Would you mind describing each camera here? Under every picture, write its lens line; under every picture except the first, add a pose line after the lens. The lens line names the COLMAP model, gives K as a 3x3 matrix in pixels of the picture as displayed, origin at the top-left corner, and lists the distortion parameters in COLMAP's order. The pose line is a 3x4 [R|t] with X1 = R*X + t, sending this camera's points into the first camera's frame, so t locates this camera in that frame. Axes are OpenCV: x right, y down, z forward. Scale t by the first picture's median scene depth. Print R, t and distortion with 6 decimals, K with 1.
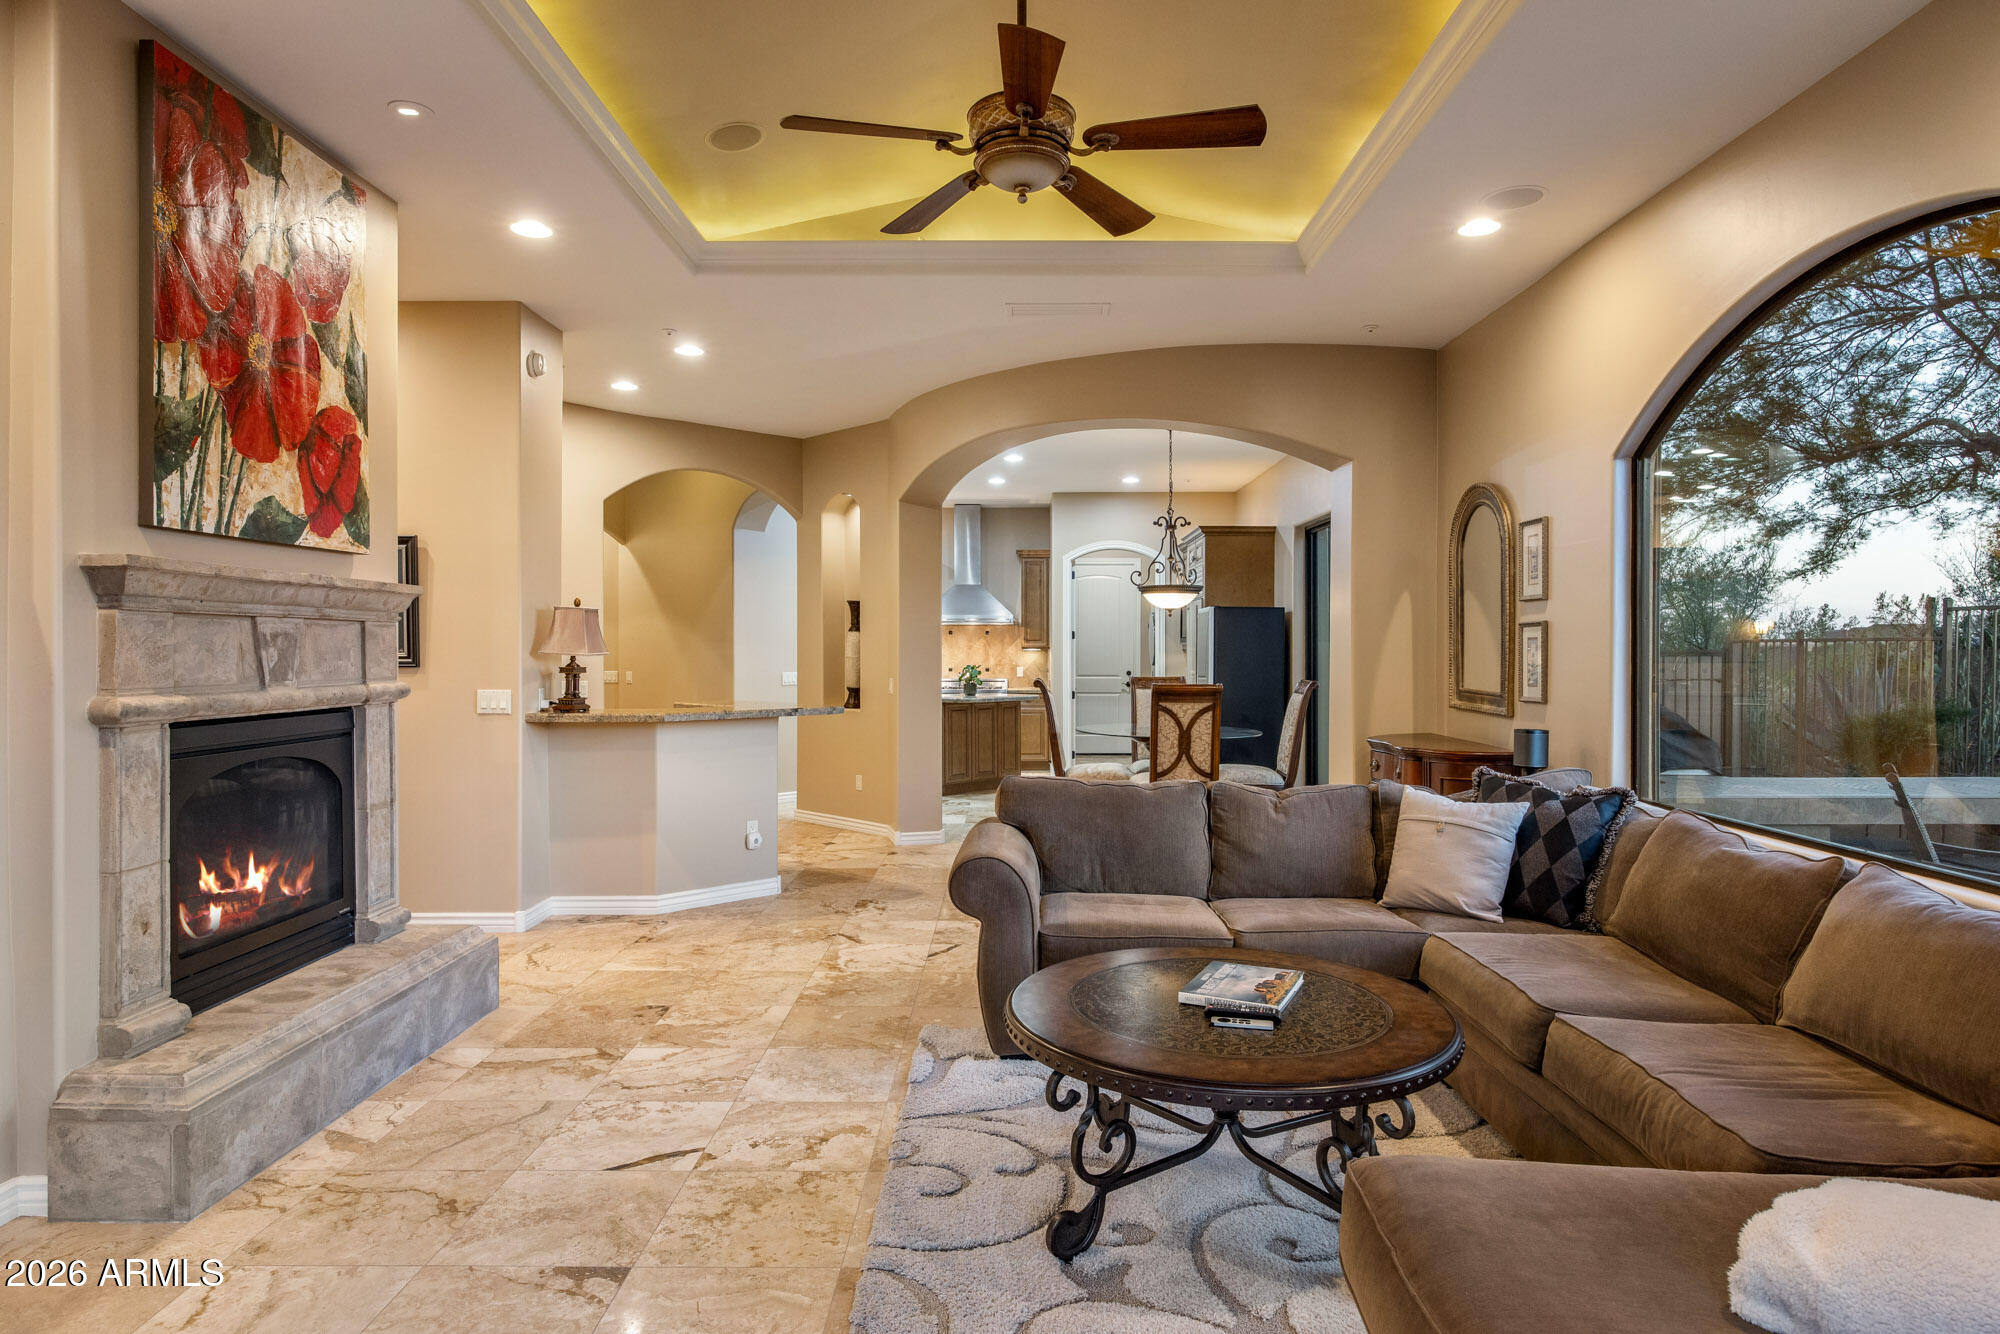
lens RADIAL K [[1132.5, 0, 1006.7], [0, 1132.5, 660.1], [0, 0, 1]] dist [0.001279, 0.000307]
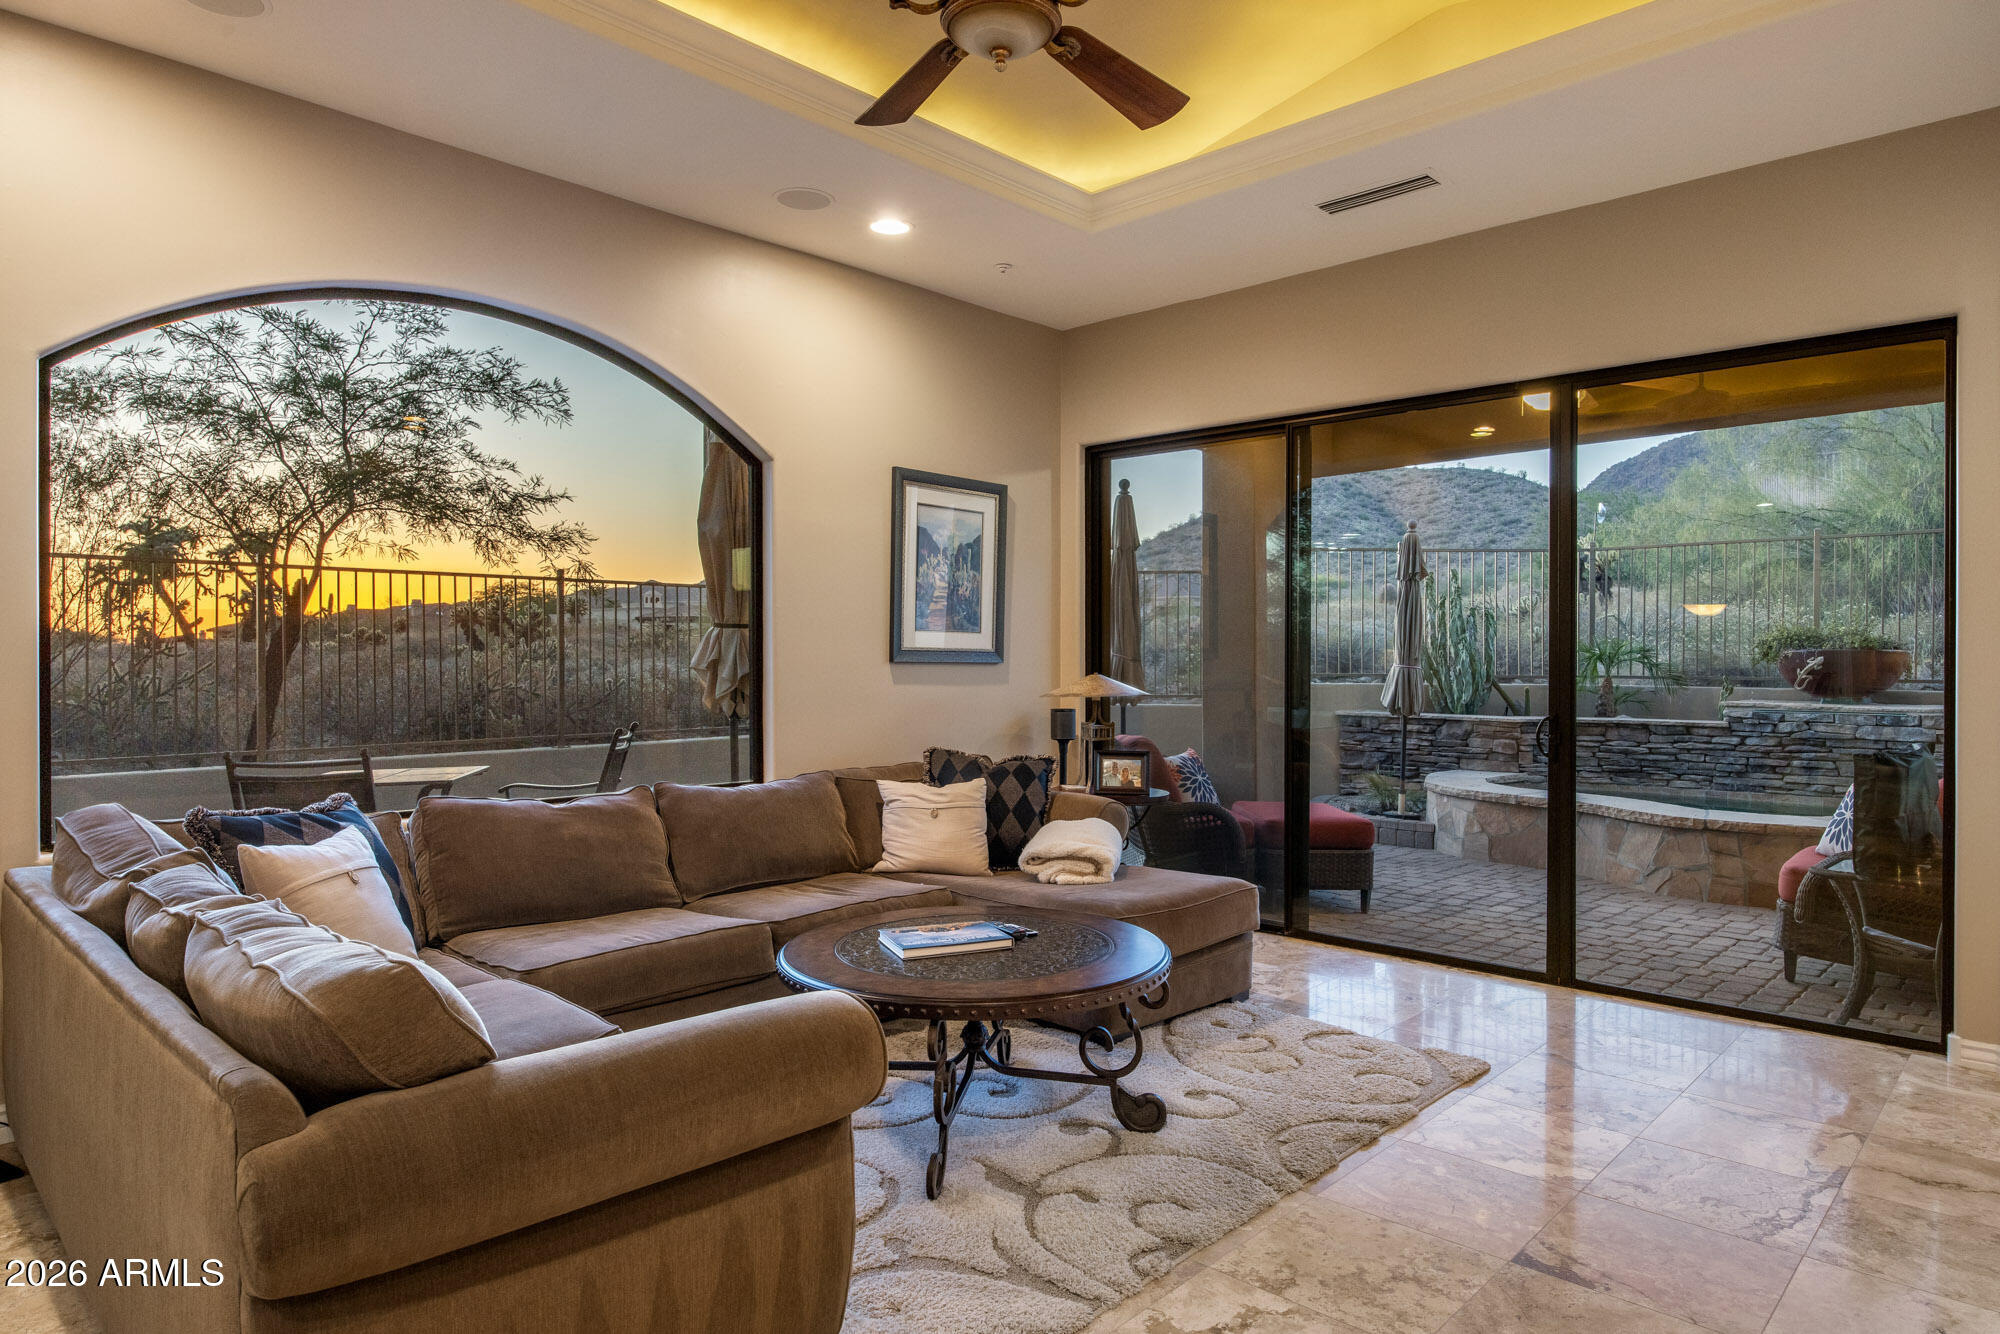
lens RADIAL K [[1194.6, 0, 1005.9], [0, 1194.6, 658.1], [0, 0, 1]] dist [-0.007191, -0.001147]
pose [[-0.731257, -0.002956, 0.682095, -0.494669], [0.006157, 0.999921, 0.010934, 0.001577], [-0.682074, 0.012195, -0.731181, 1.418136]]
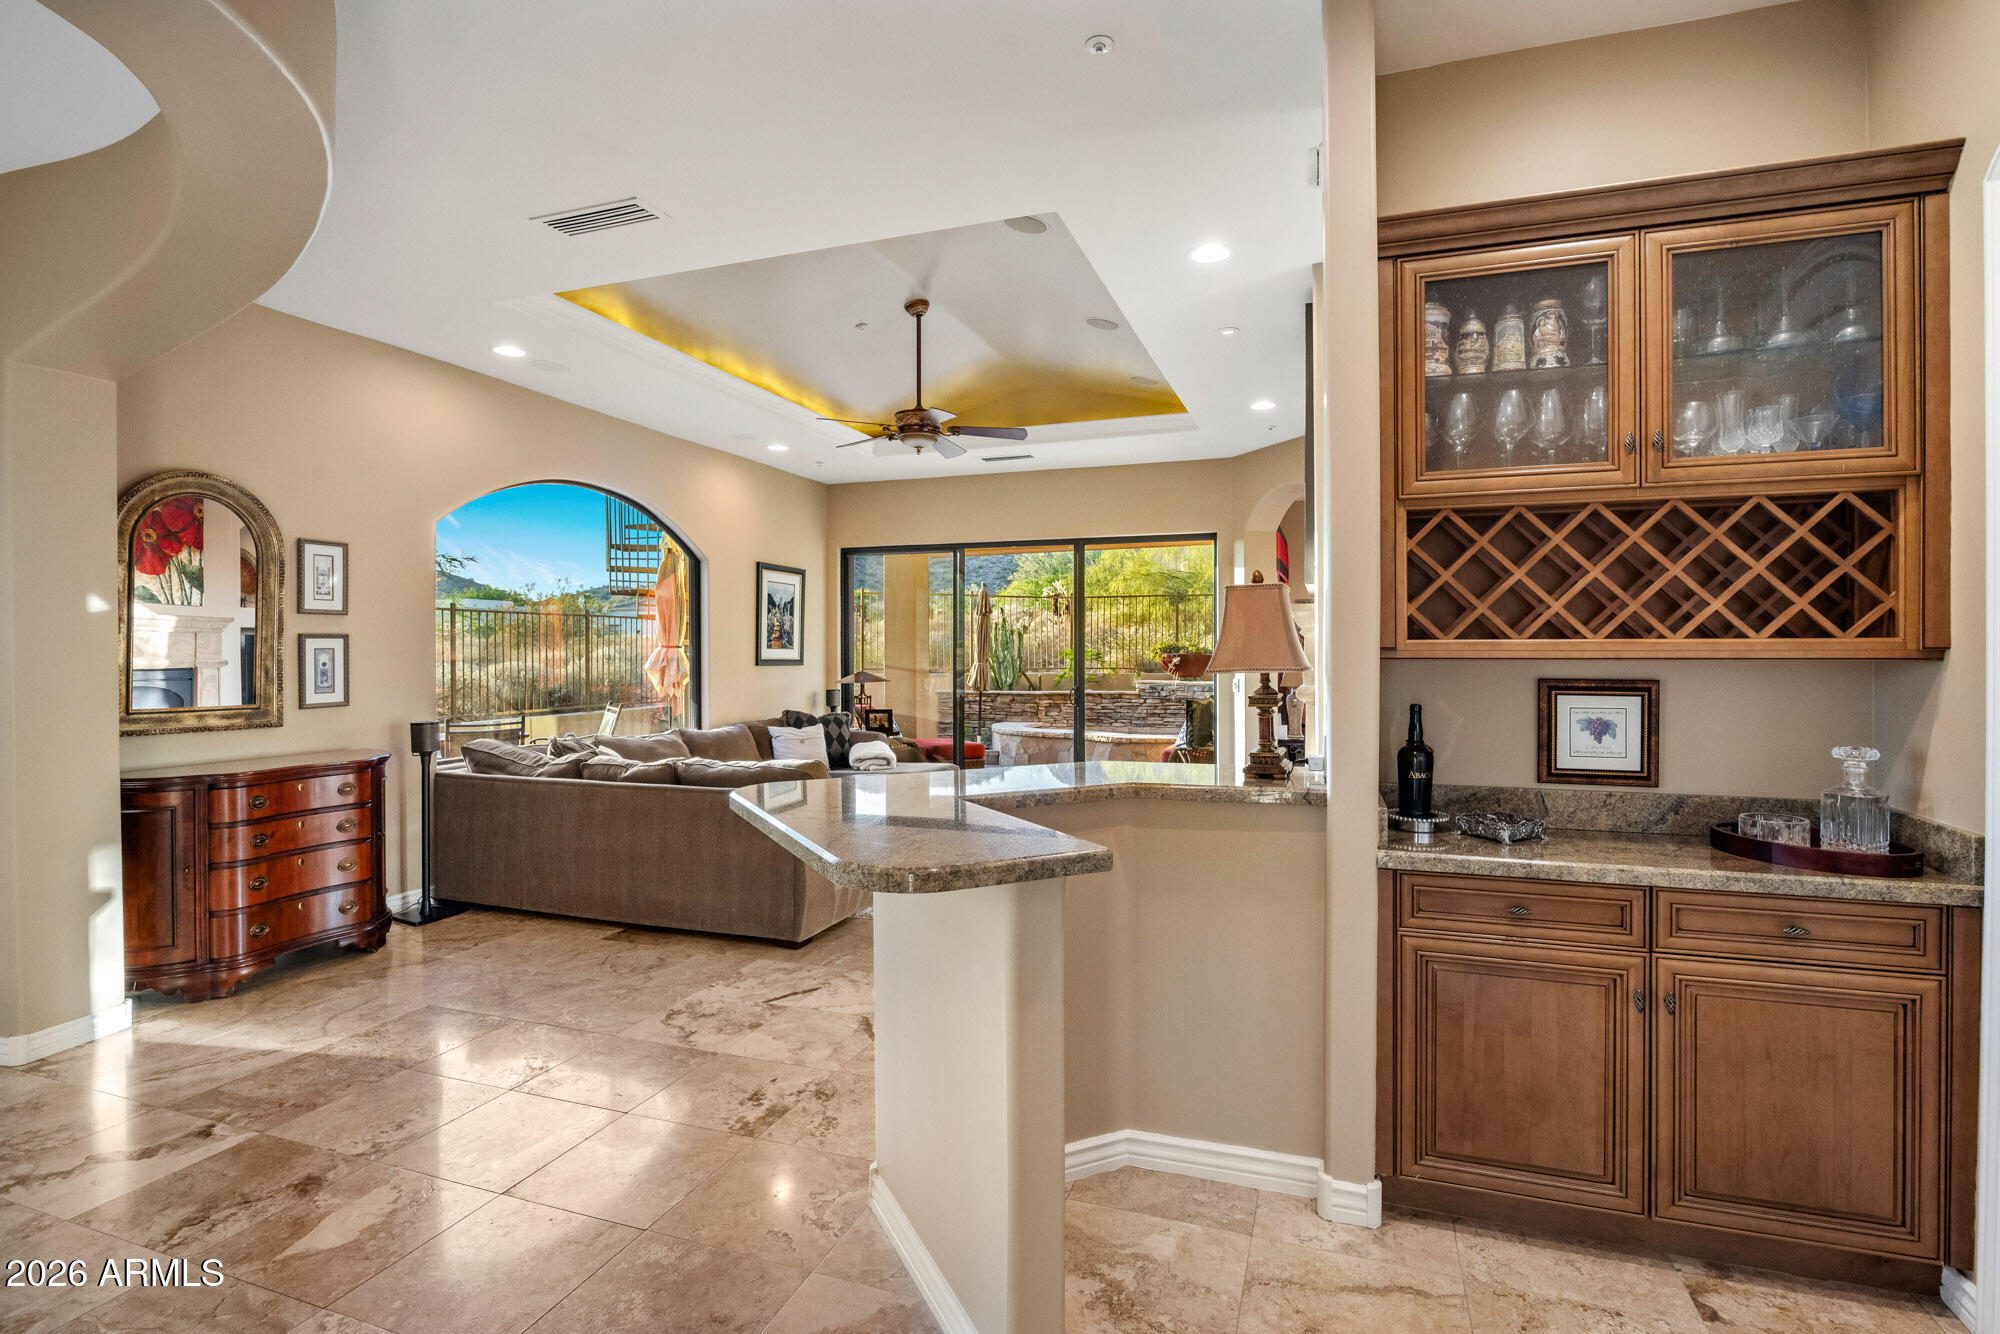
lens RADIAL K [[958.6, 0, 1002.6], [0, 958.6, 651.7], [0, 0, 1]] dist [-0.009005, -0.000625]
pose [[-0.943100, 0.001520, 0.332506, -0.665630], [0.005611, 0.999920, 0.011345, -0.034386], [-0.332462, 0.012565, -0.943033, 2.376386]]
